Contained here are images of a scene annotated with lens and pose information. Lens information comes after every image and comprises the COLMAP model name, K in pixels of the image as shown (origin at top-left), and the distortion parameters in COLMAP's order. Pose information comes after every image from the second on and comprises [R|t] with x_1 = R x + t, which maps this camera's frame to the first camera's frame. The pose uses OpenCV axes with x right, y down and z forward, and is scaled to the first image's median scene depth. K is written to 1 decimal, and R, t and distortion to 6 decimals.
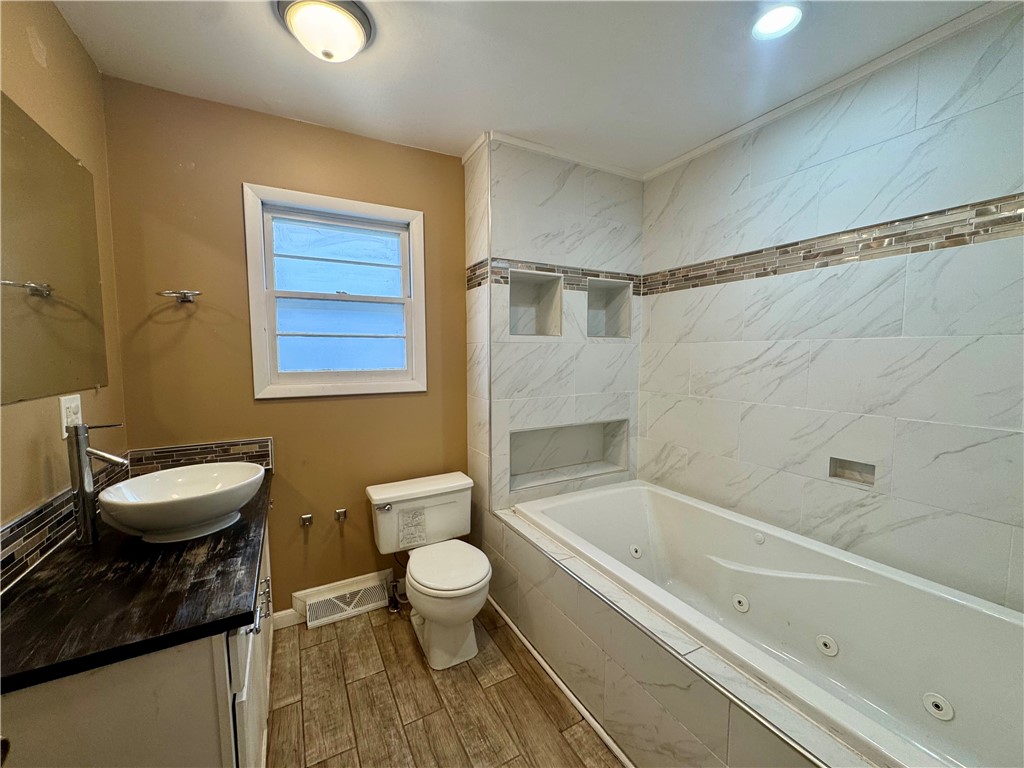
lens RADIAL K [[410.7, 0, 511.2], [0, 410.7, 384.9], [0, 0, 1]] dist [-0.001030, -0.000018]
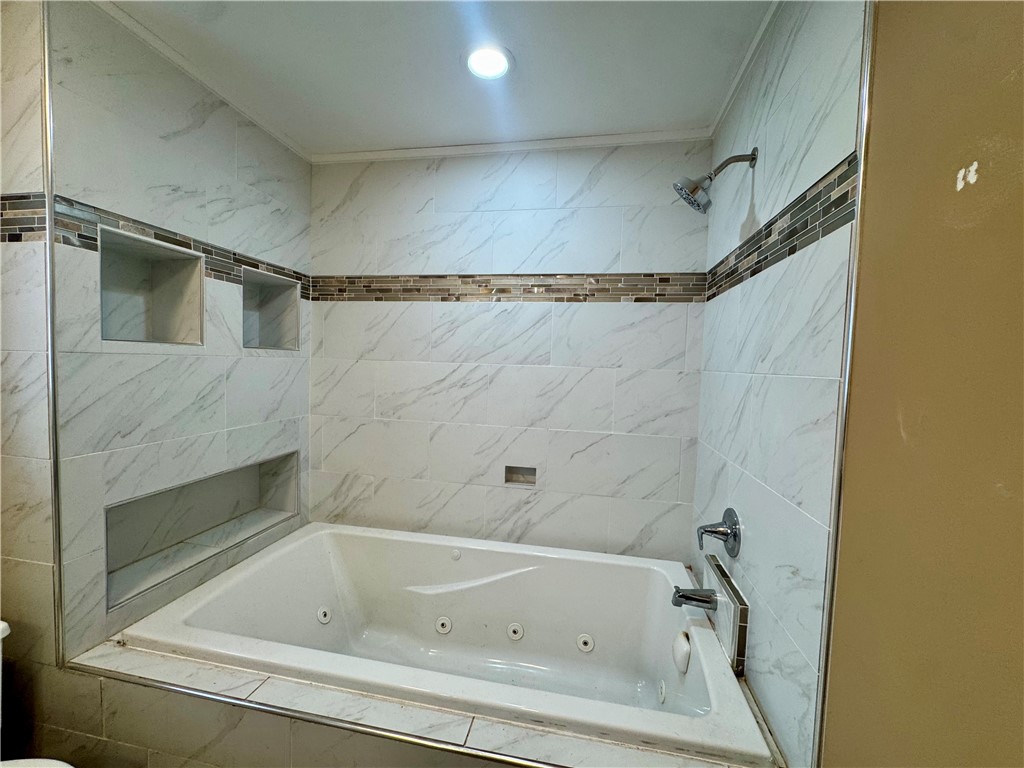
lens RADIAL K [[410.7, 0, 511.2], [0, 410.7, 384.9], [0, 0, 1]] dist [-0.001030, -0.000018]
pose [[0.635139, -0.019150, 0.772161, -0.084573], [0.027318, 0.999624, 0.002321, -0.044934], [-0.771915, 0.019620, 0.635423, 0.197238]]
